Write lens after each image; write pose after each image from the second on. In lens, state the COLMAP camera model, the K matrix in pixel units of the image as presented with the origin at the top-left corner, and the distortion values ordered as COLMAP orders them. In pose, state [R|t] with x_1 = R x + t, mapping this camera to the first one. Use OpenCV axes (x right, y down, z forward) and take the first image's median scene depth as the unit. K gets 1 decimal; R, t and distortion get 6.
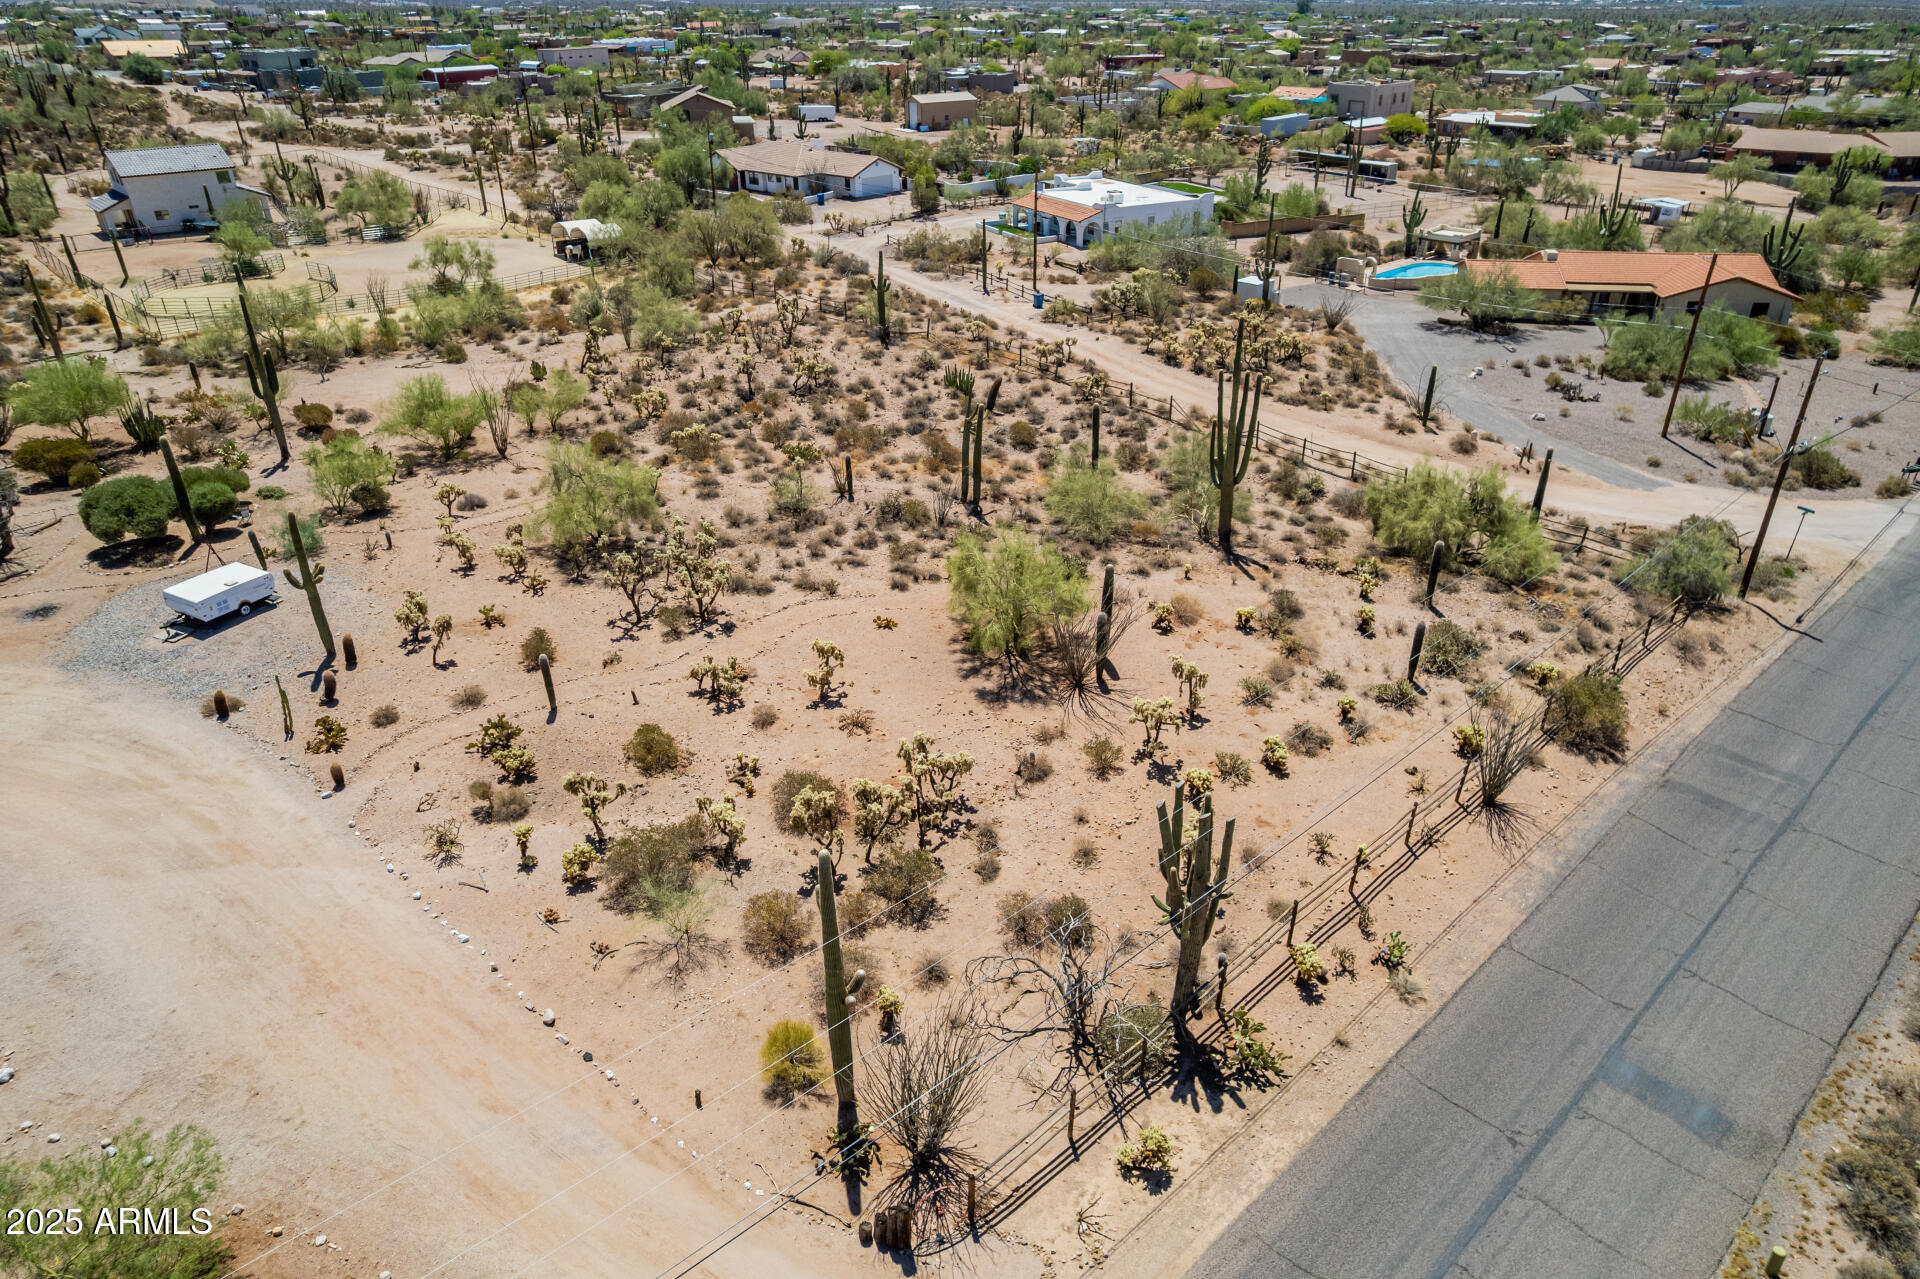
lens RADIAL K [[1219.3, 0, 965.4], [0, 1219.3, 657.7], [0, 0, 1]] dist [-0.081429, 0.071949]
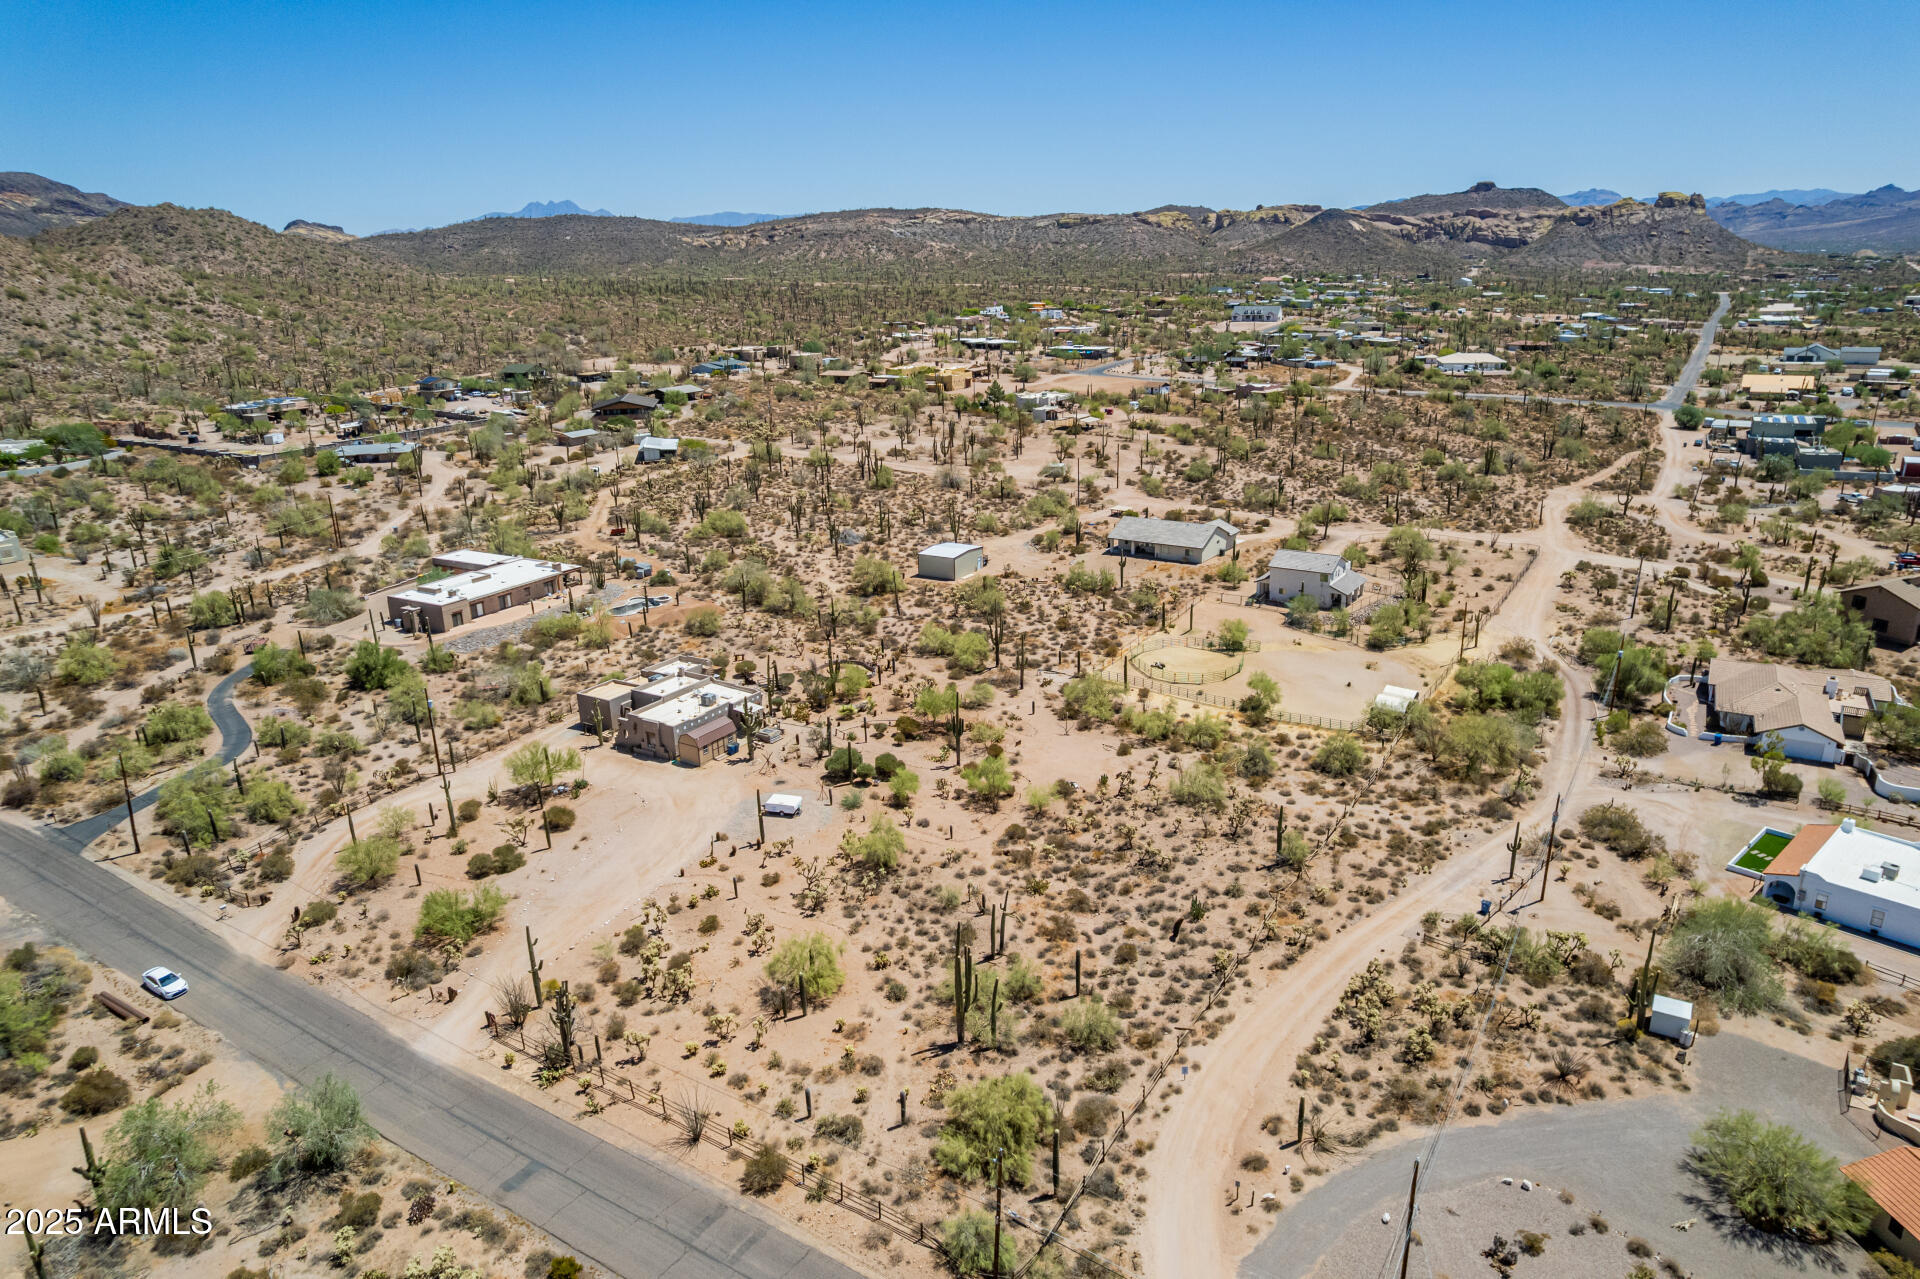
lens RADIAL K [[1219.3, 0, 965.4], [0, 1219.3, 657.7], [0, 0, 1]] dist [-0.081429, 0.071949]
pose [[0.256181, 0.312250, -0.914807, 1.427054], [-0.456738, 0.873180, 0.170137, -0.765773], [0.851916, 0.374241, 0.366309, 0.198998]]
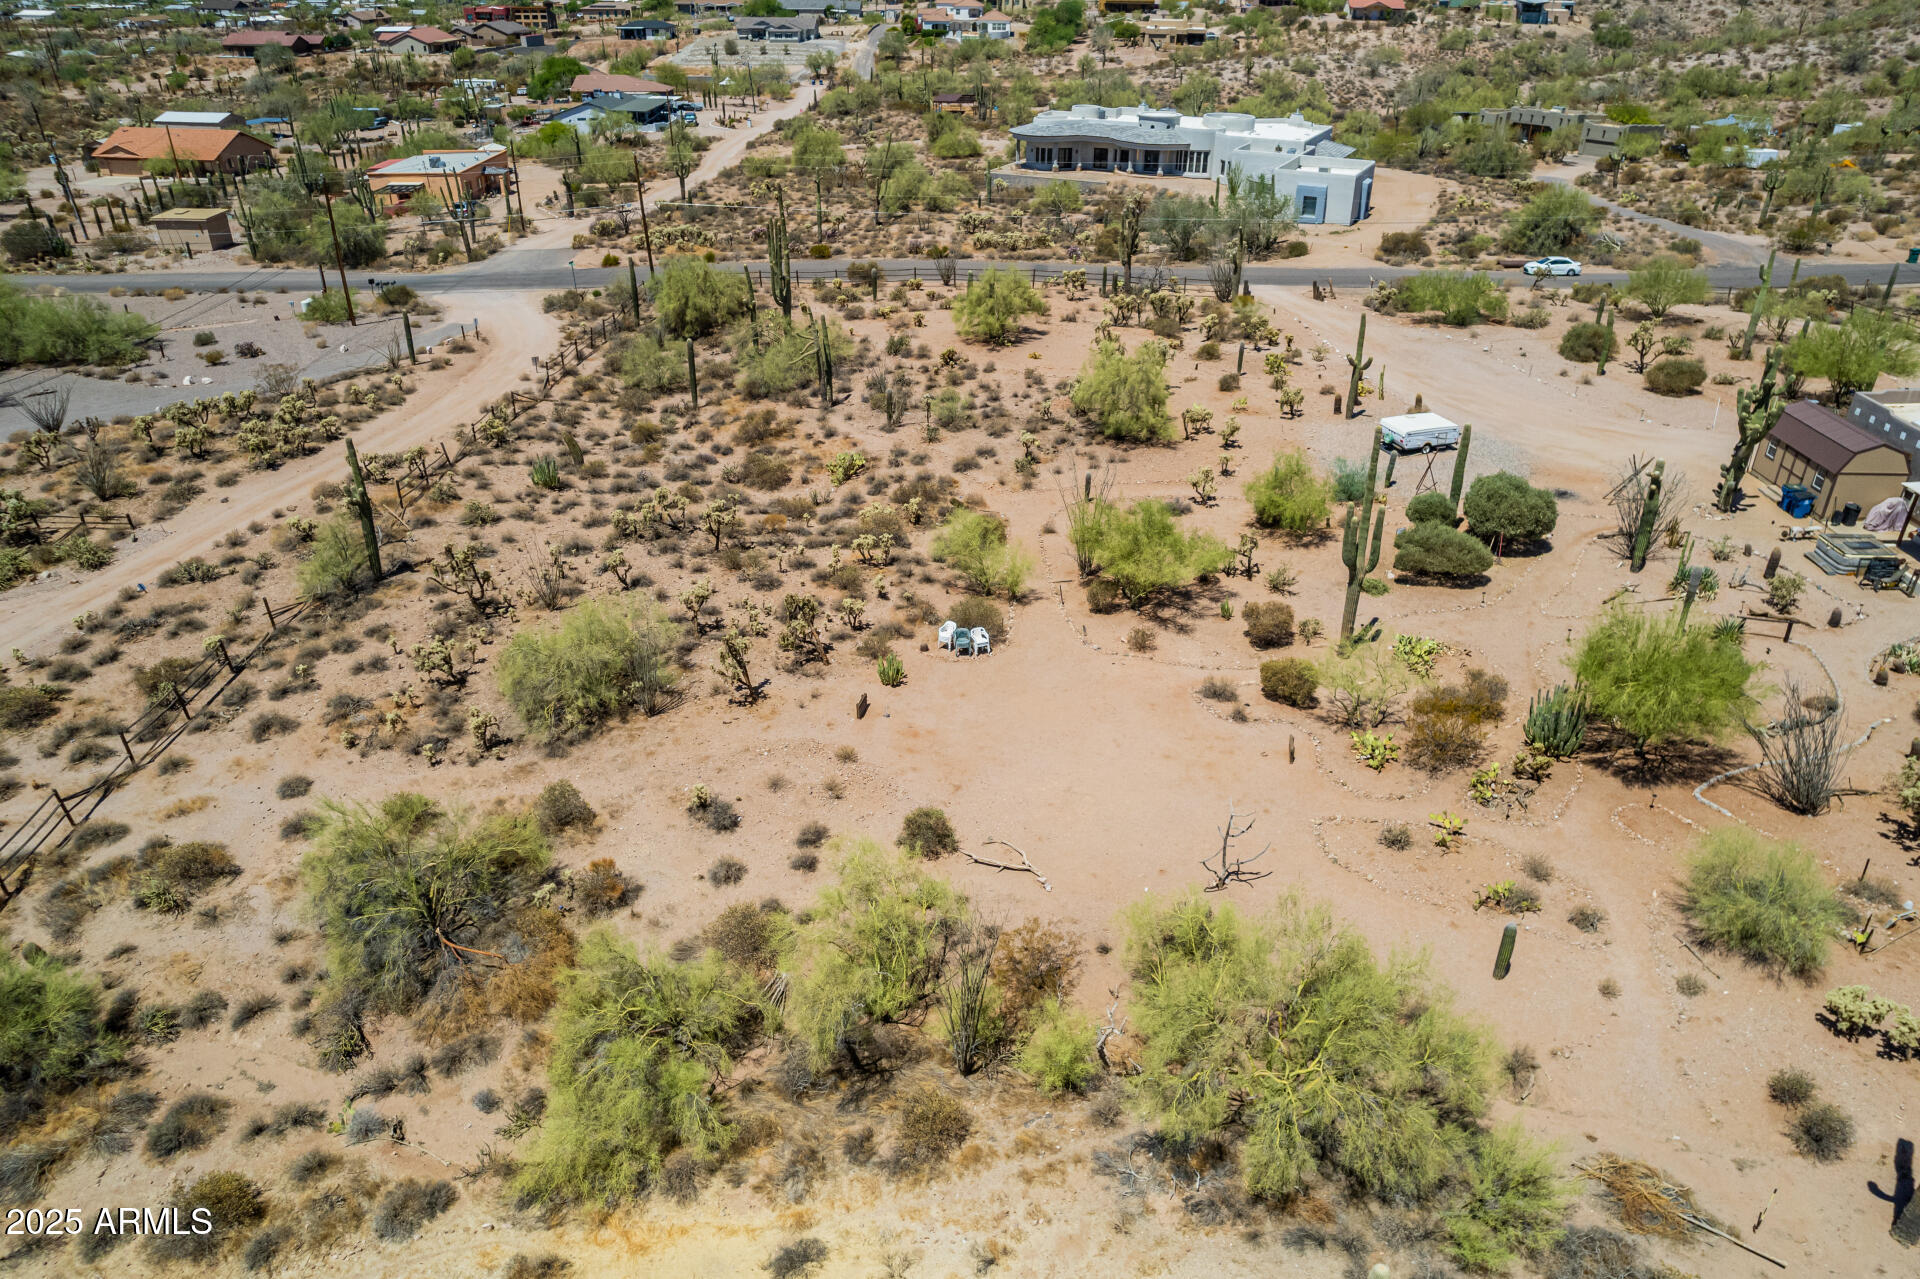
lens RADIAL K [[1302.7, 0, 960.0], [0, 1302.7, 639.5], [0, 0, 1]] dist [-0.078006, 0.059343]
pose [[-0.707298, -0.325056, 0.627748, -0.963780], [0.352334, 0.607754, 0.711685, -0.850928], [-0.612854, 0.724551, -0.315335, 1.510872]]
